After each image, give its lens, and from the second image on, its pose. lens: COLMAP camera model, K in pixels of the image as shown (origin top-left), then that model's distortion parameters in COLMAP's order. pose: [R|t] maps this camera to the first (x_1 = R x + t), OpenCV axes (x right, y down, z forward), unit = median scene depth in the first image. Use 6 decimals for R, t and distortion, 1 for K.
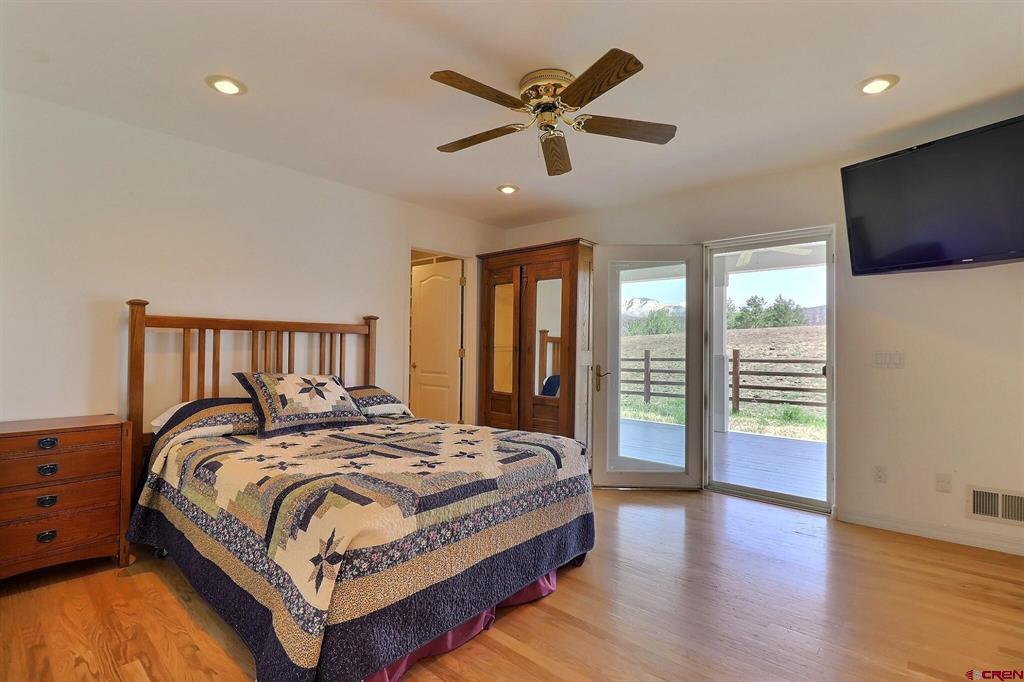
lens RADIAL K [[474.9, 0, 511.3], [0, 474.9, 343.1], [0, 0, 1]] dist [-0.001233, -0.009406]
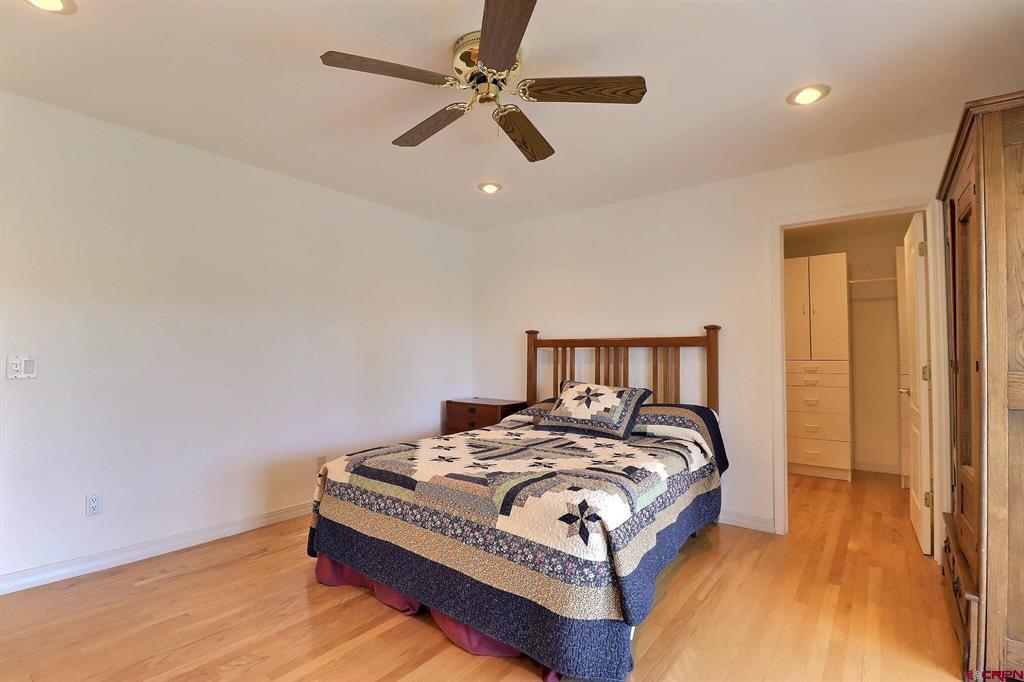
lens RADIAL K [[474.9, 0, 513.3], [0, 474.9, 339.5], [0, 0, 1]] dist [-0.001233, -0.009406]
pose [[0.058556, -0.045751, -0.997235, 0.715720], [-0.003141, 0.998936, -0.046013, 0.011862], [0.998279, 0.005827, 0.058350, 0.782514]]
